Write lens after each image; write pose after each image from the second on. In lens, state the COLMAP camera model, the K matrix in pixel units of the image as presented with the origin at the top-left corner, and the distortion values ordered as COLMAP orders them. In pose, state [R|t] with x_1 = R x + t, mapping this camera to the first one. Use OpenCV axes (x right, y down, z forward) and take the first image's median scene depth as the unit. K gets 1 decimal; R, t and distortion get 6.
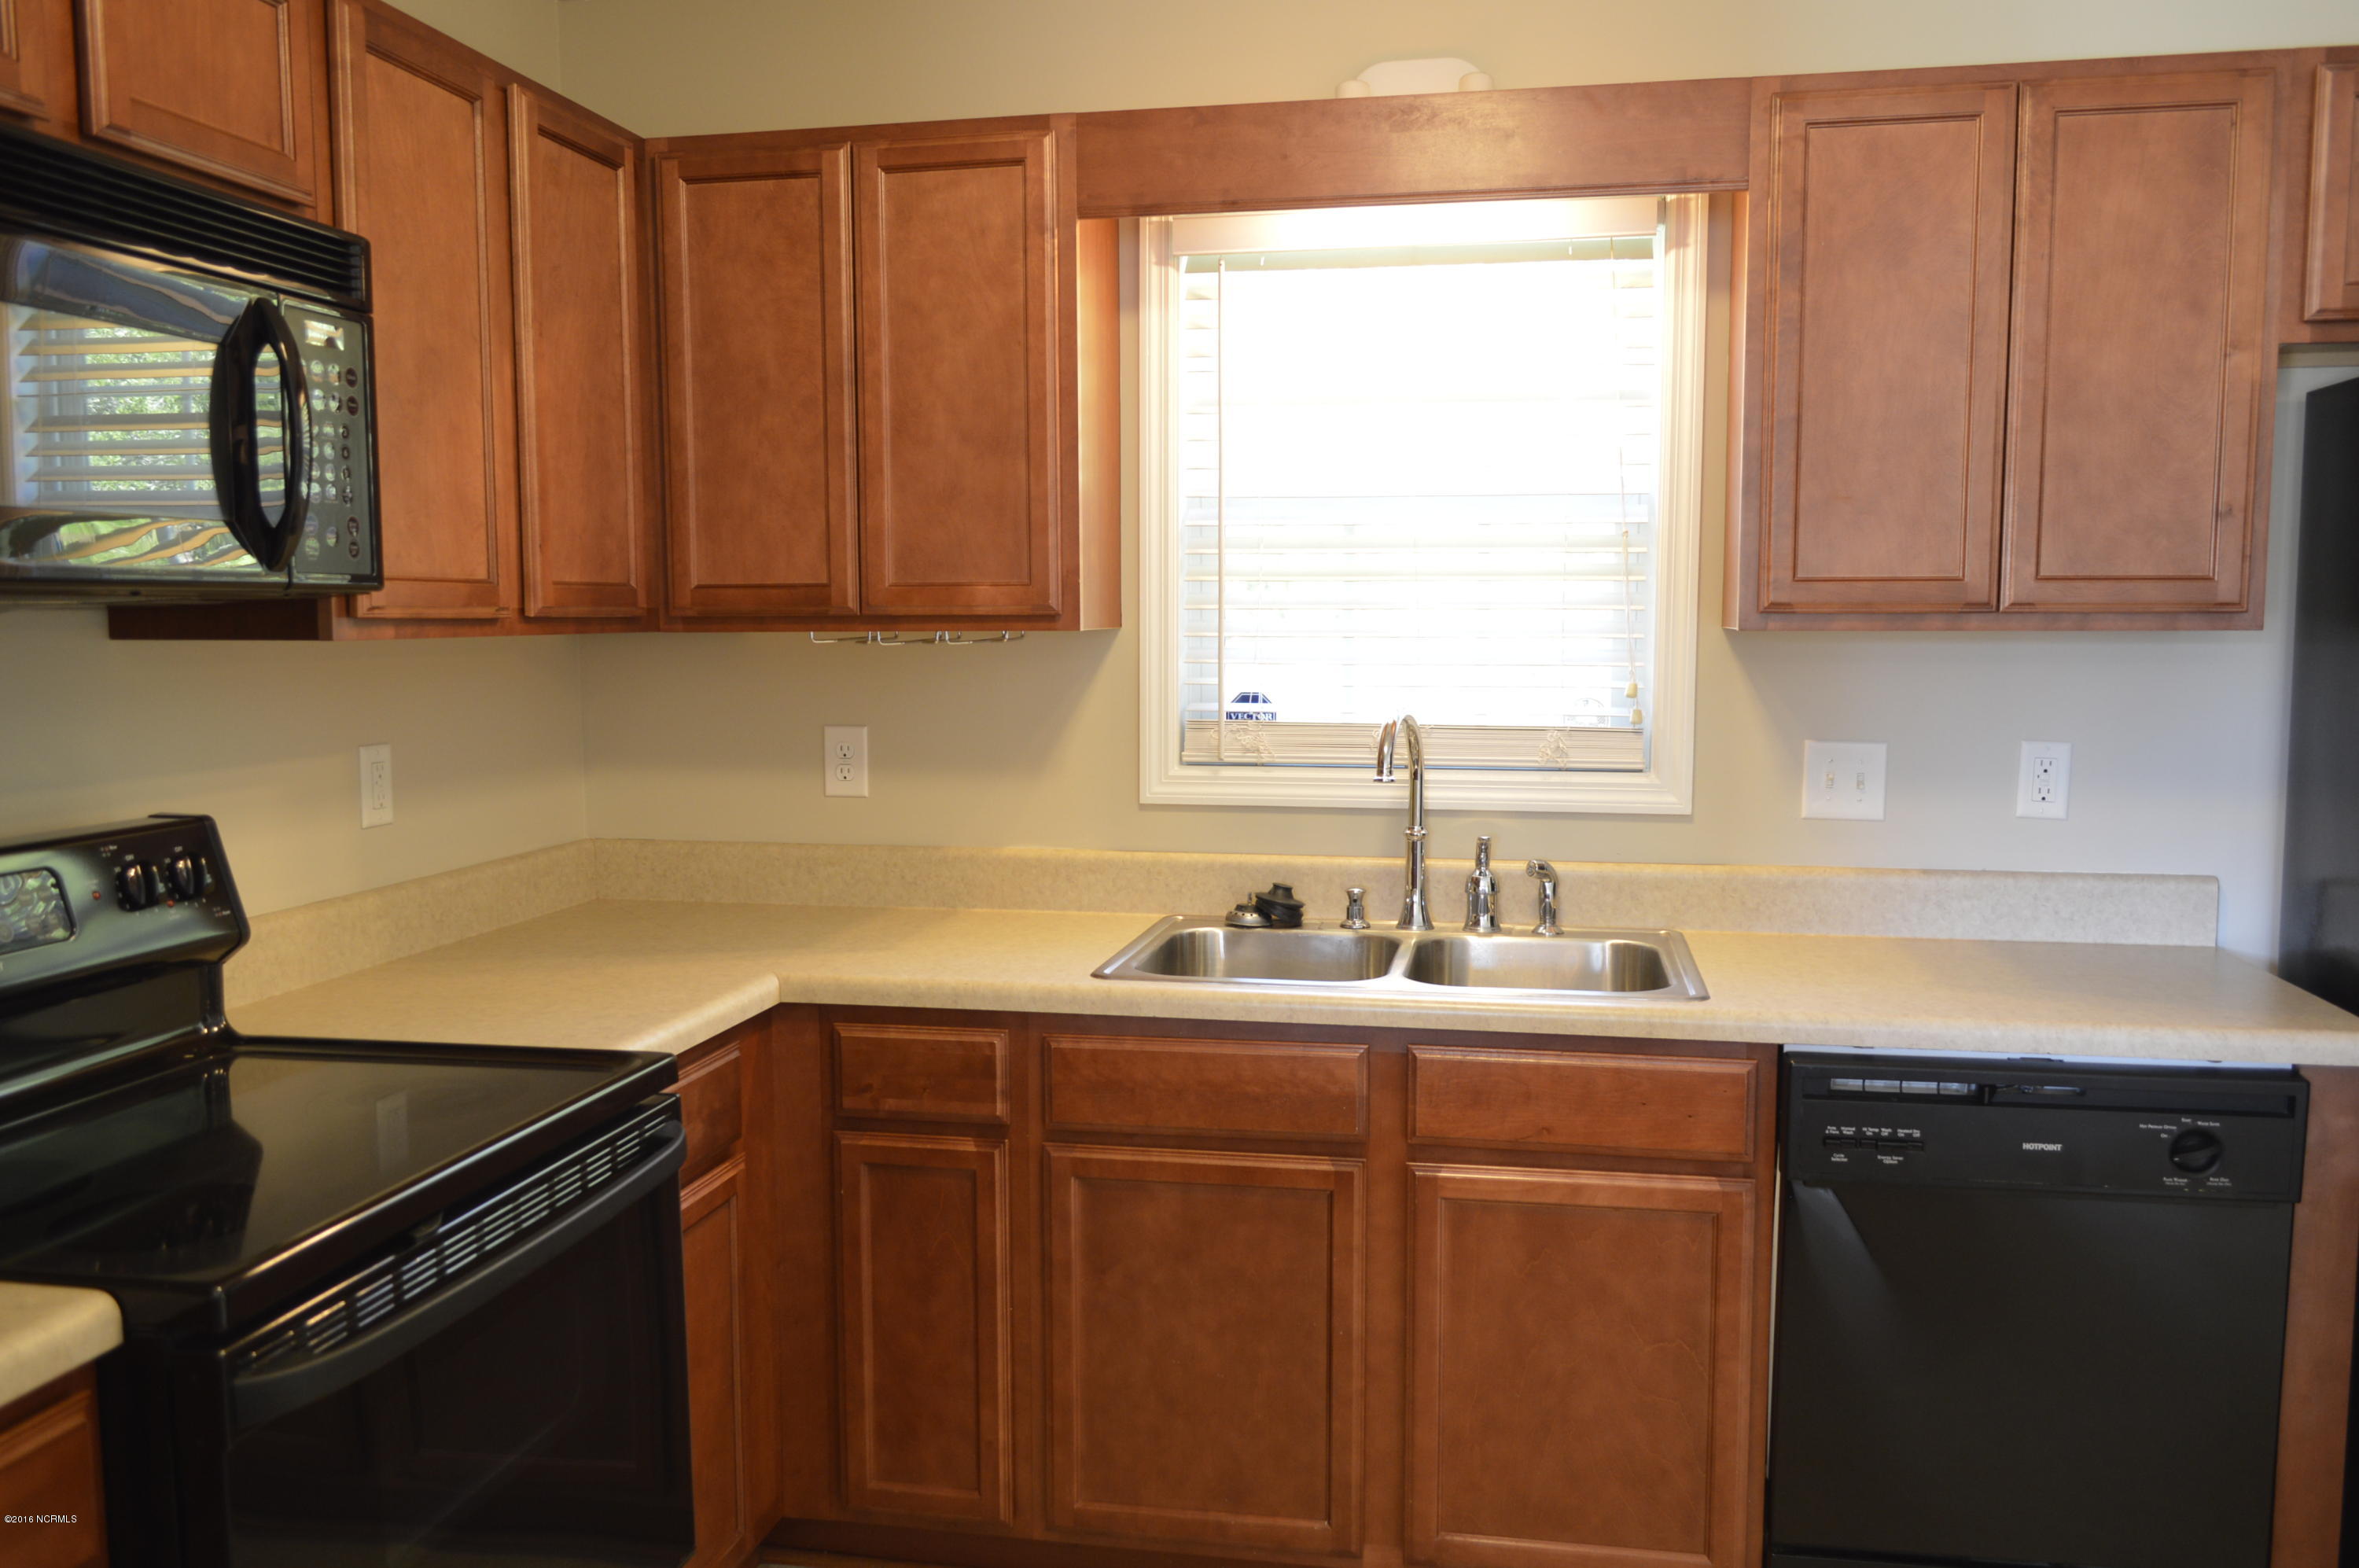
lens RADIAL K [[1850.2, 0, 1179.5], [0, 1850.2, 784.0], [0, 0, 1]] dist [-0.015878, 0.004067]
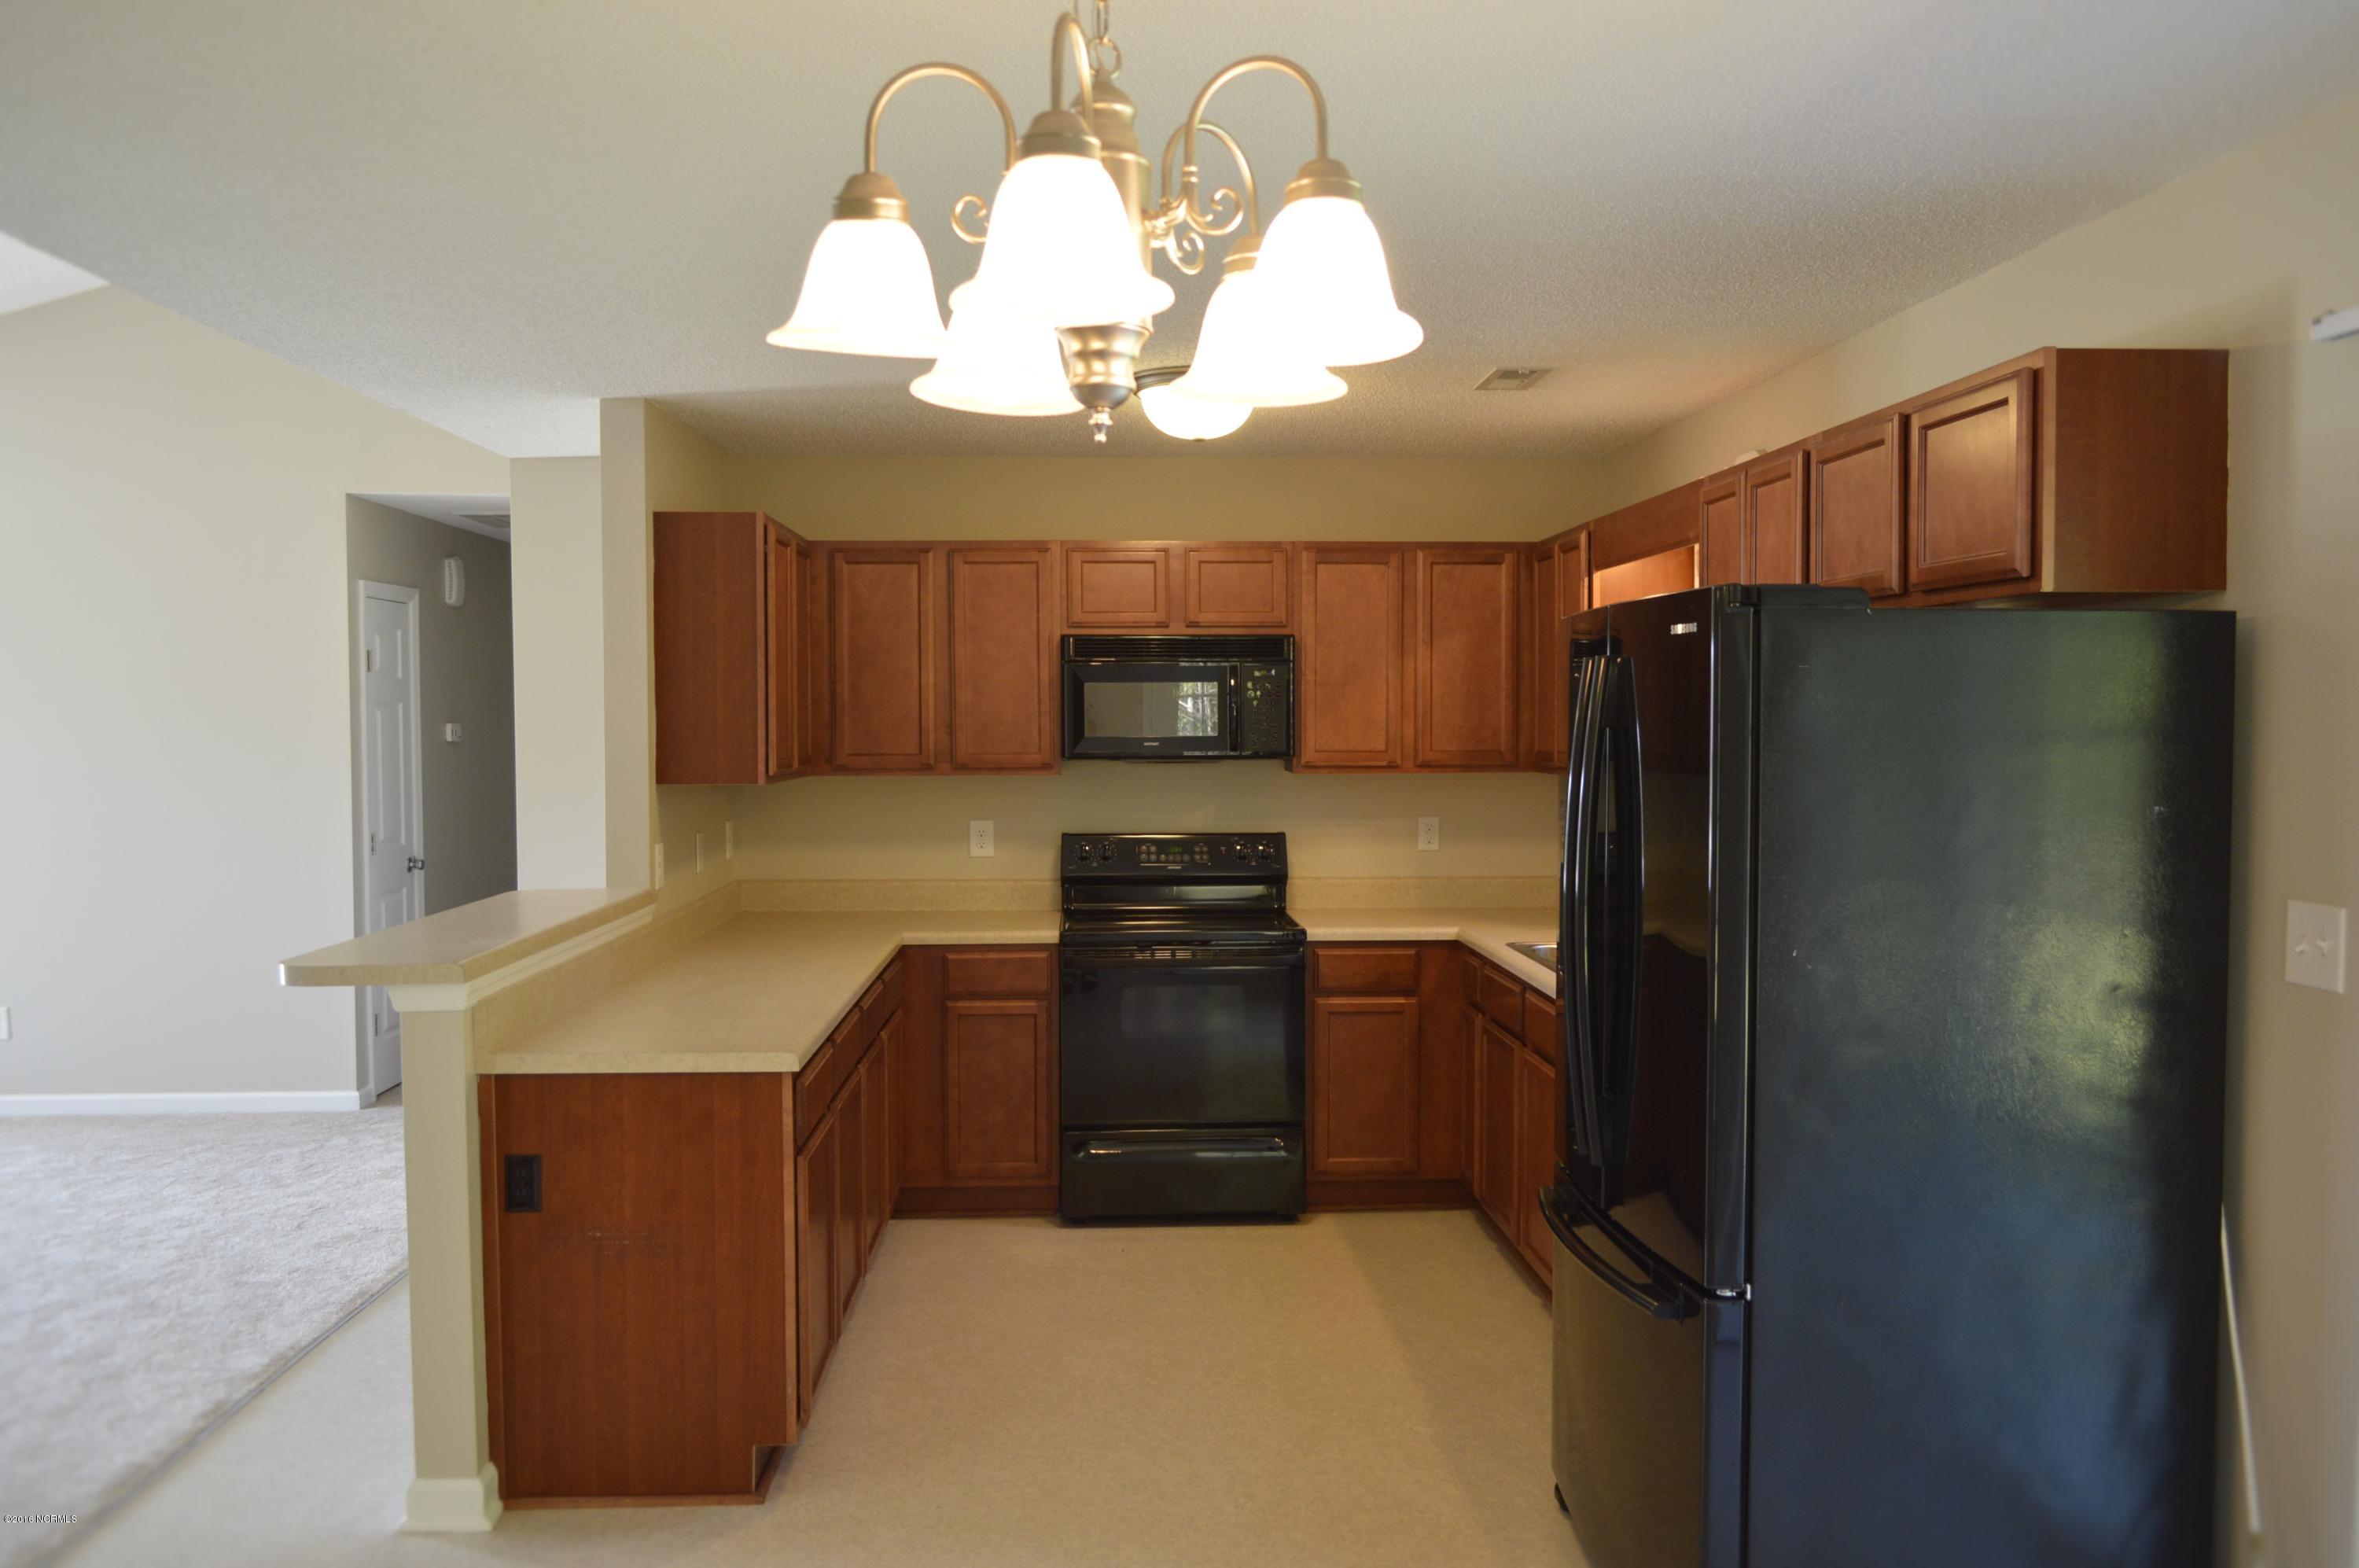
lens RADIAL K [[1850.2, 0, 1179.5], [0, 1850.2, 784.0], [0, 0, 1]] dist [-0.015878, 0.004067]
pose [[0.239820, 0.032210, -0.970283, 1.816413], [-0.083527, 0.996428, 0.012432, -0.066690], [0.967217, 0.078063, 0.241654, 0.116131]]
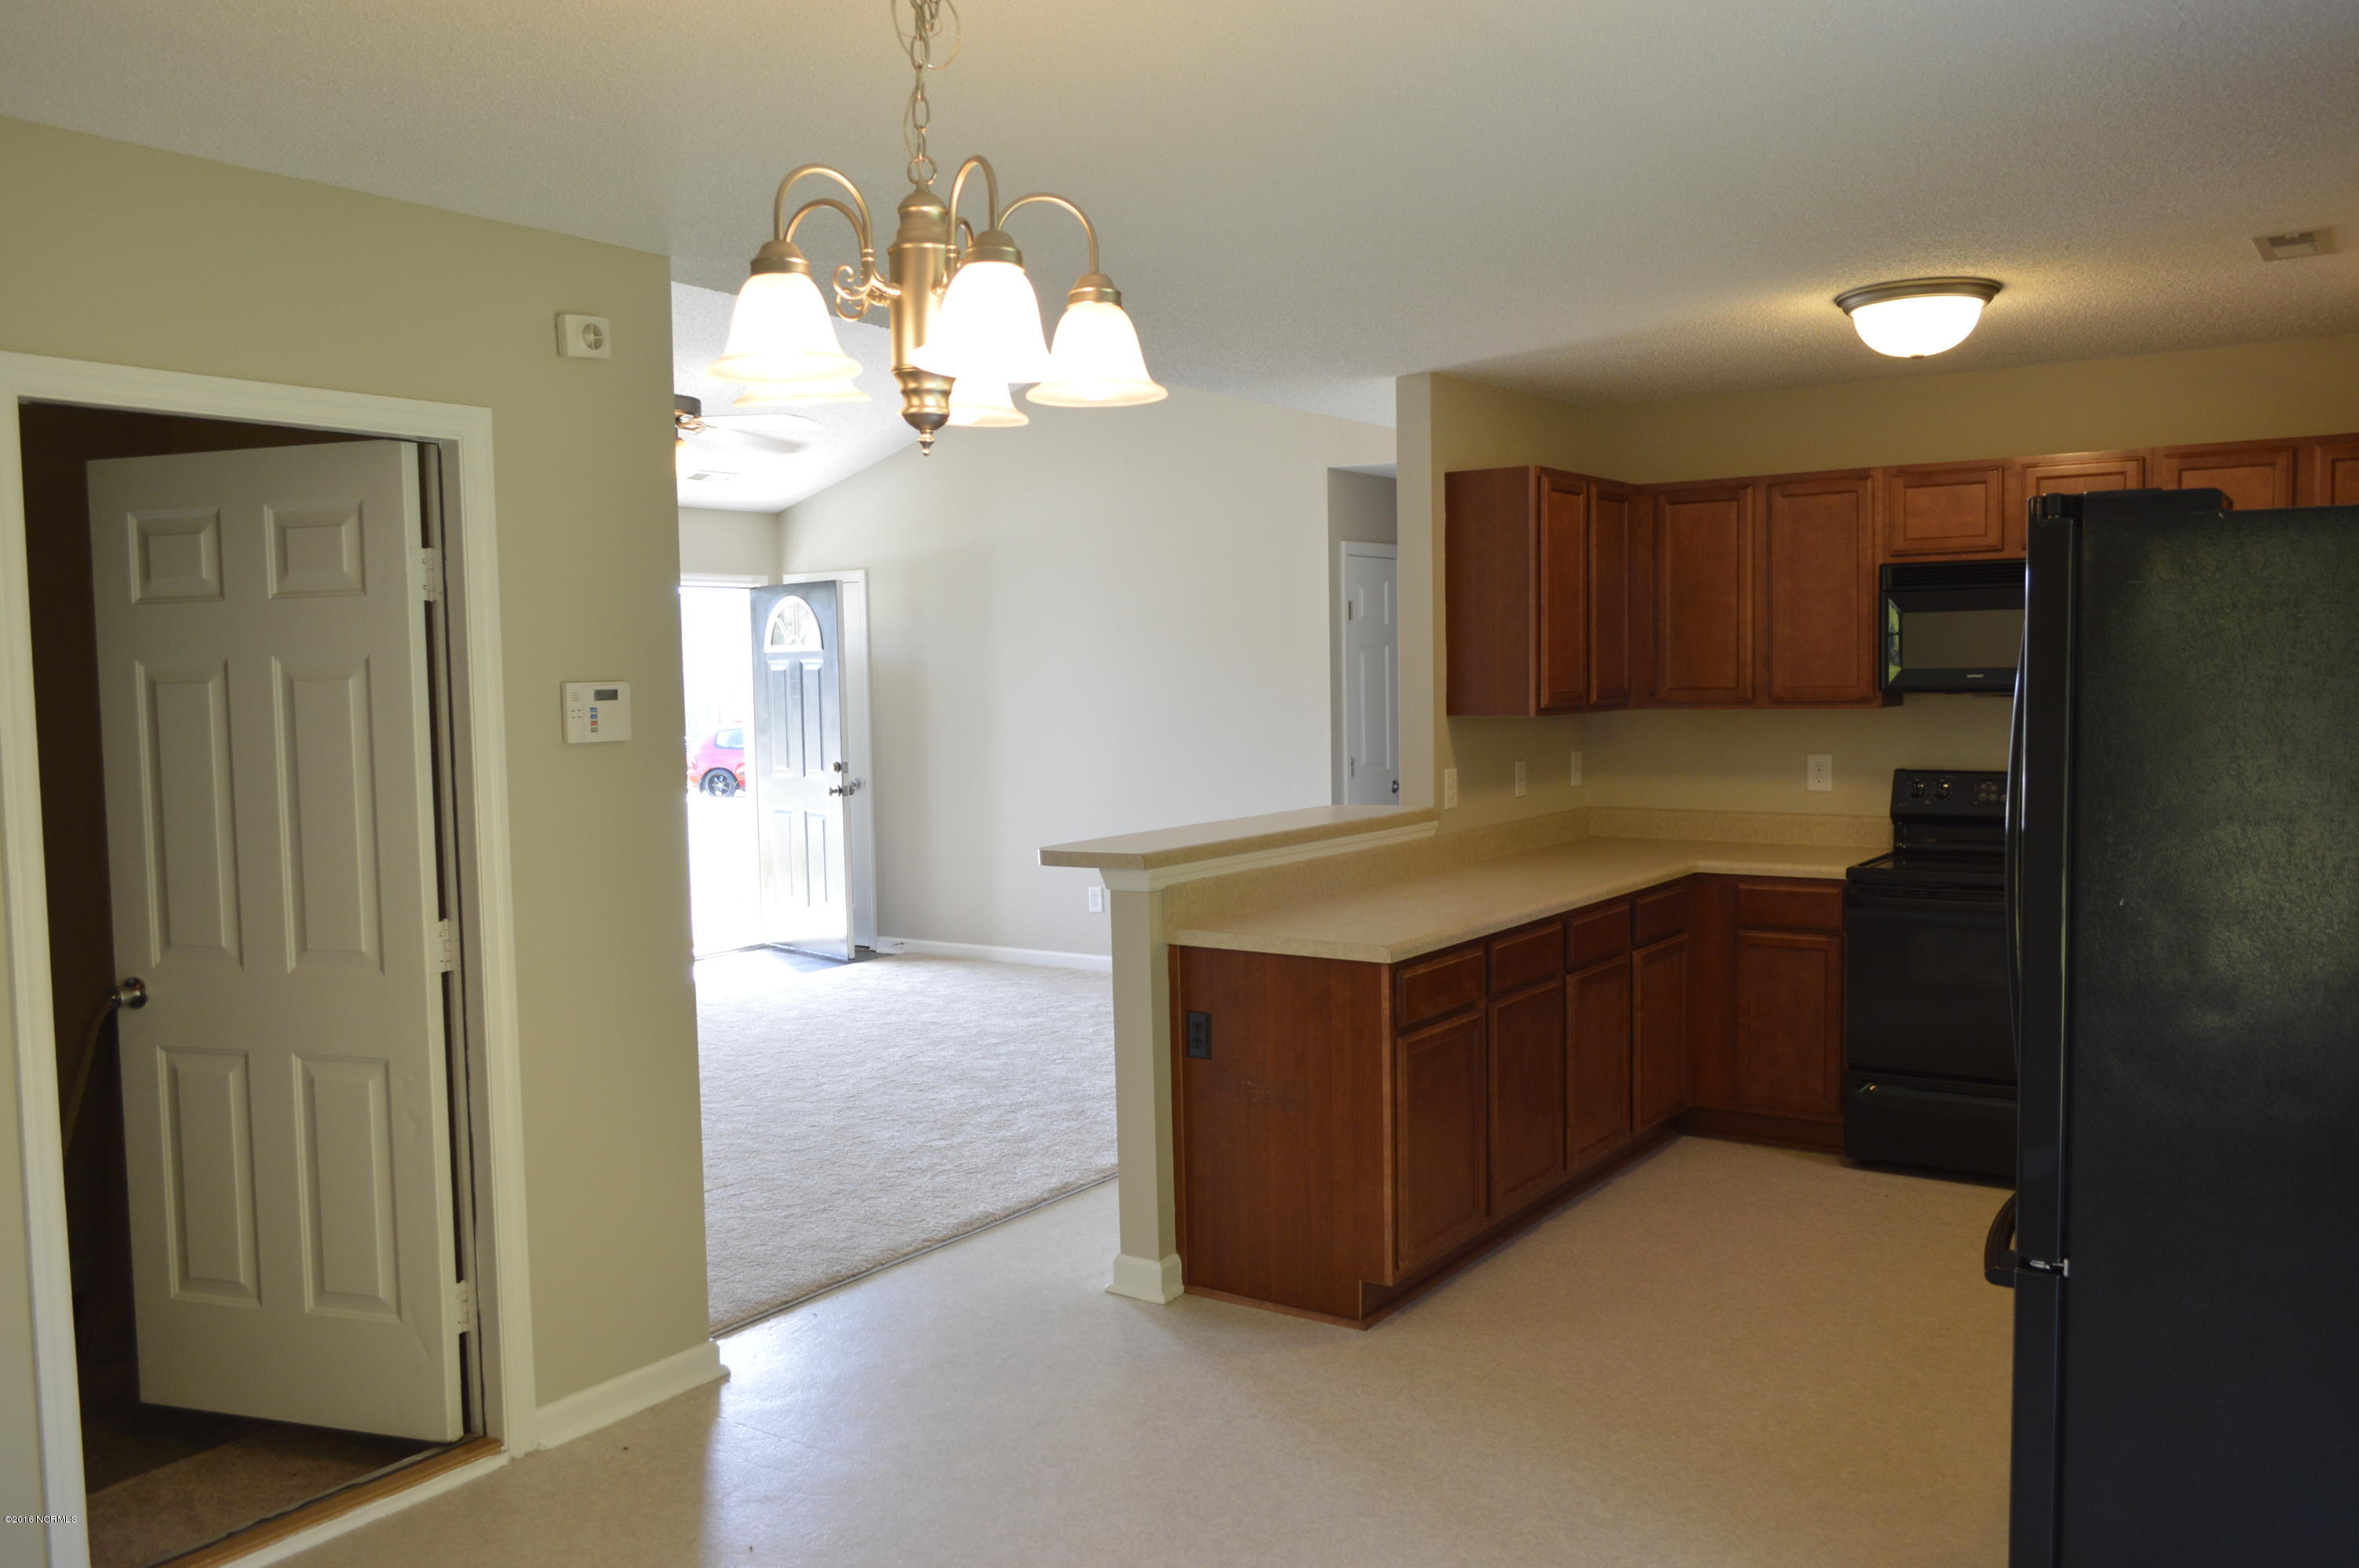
lens RADIAL K [[1857.3, 0, 1179.5], [0, 1857.3, 784.0], [0, 0, 1]] dist [-0.028916, -0.002428]
pose [[-0.403928, 0.062476, -0.912655, 1.932904], [-0.064299, 0.993259, 0.096451, -0.106792], [0.912528, 0.097642, -0.397188, 0.639853]]
